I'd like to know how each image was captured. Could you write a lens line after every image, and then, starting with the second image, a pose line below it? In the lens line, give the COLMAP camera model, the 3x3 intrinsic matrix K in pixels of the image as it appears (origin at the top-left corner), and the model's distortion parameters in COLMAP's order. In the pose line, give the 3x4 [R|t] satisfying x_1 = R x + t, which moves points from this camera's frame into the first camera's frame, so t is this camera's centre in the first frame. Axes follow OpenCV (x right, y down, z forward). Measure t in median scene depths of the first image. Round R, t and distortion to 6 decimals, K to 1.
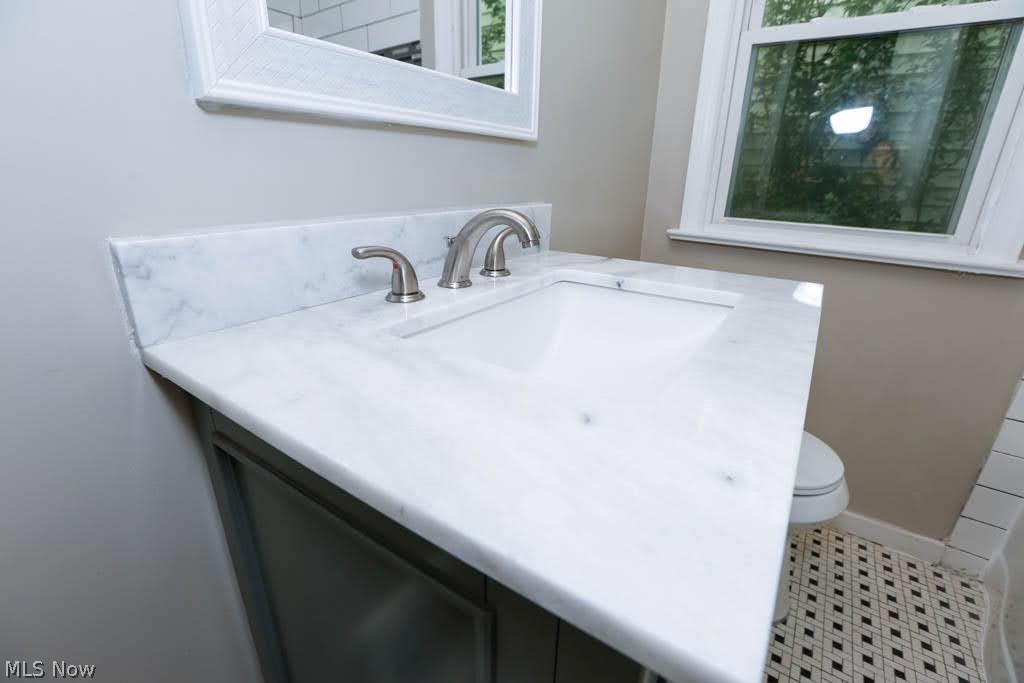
lens RADIAL K [[467.8, 0, 515.3], [0, 467.8, 339.7], [0, 0, 1]] dist [-0.041739, 0.016296]
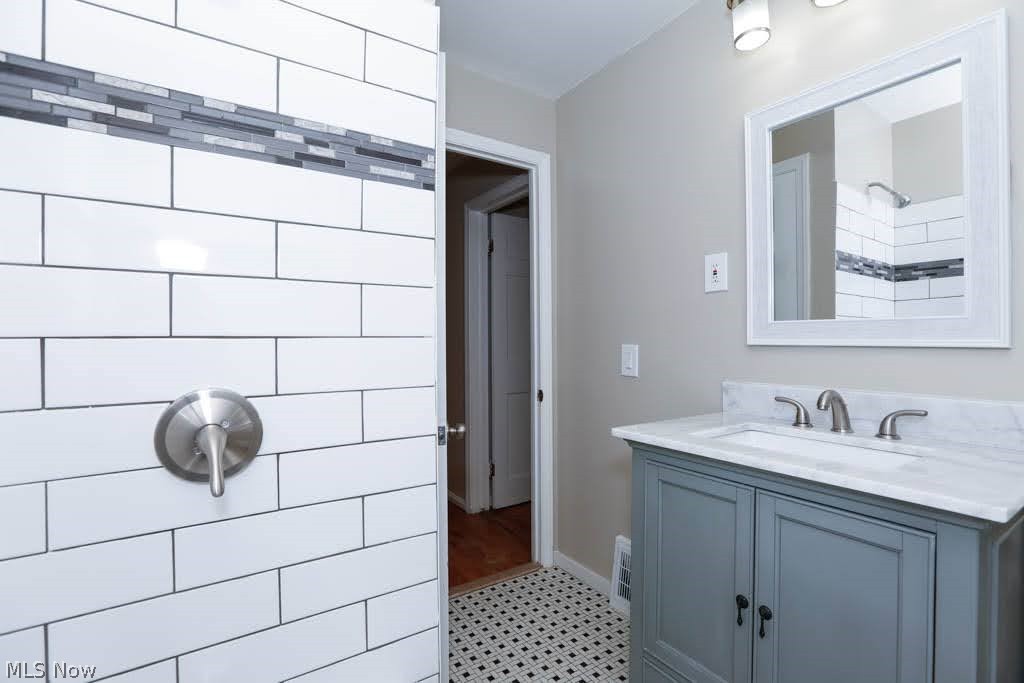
lens RADIAL K [[467.8, 0, 515.3], [0, 467.8, 339.7], [0, 0, 1]] dist [-0.041739, 0.016296]
pose [[-0.376874, -0.029695, -0.925789, 1.665498], [-0.317916, 0.942918, 0.099174, -0.190162], [0.869998, 0.331699, -0.364801, 0.392610]]
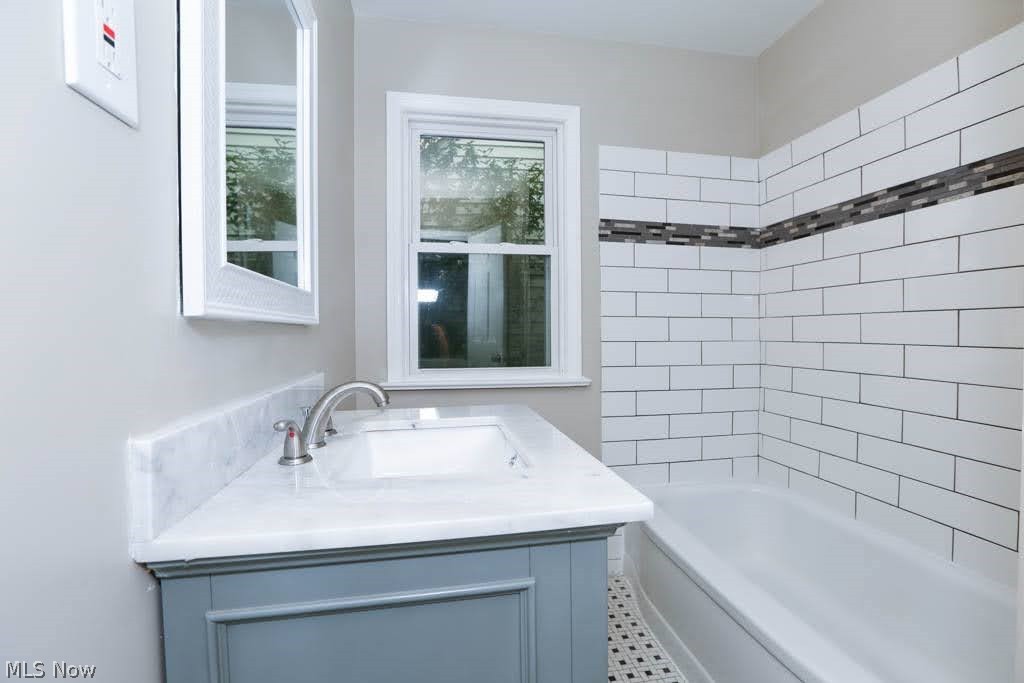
lens RADIAL K [[467.8, 0, 515.3], [0, 467.8, 339.7], [0, 0, 1]] dist [-0.041739, 0.016296]
pose [[0.718477, -0.043614, 0.694182, -0.494037], [0.259980, 0.942533, -0.209862, 0.007188], [-0.645136, 0.331254, 0.688527, -0.204286]]
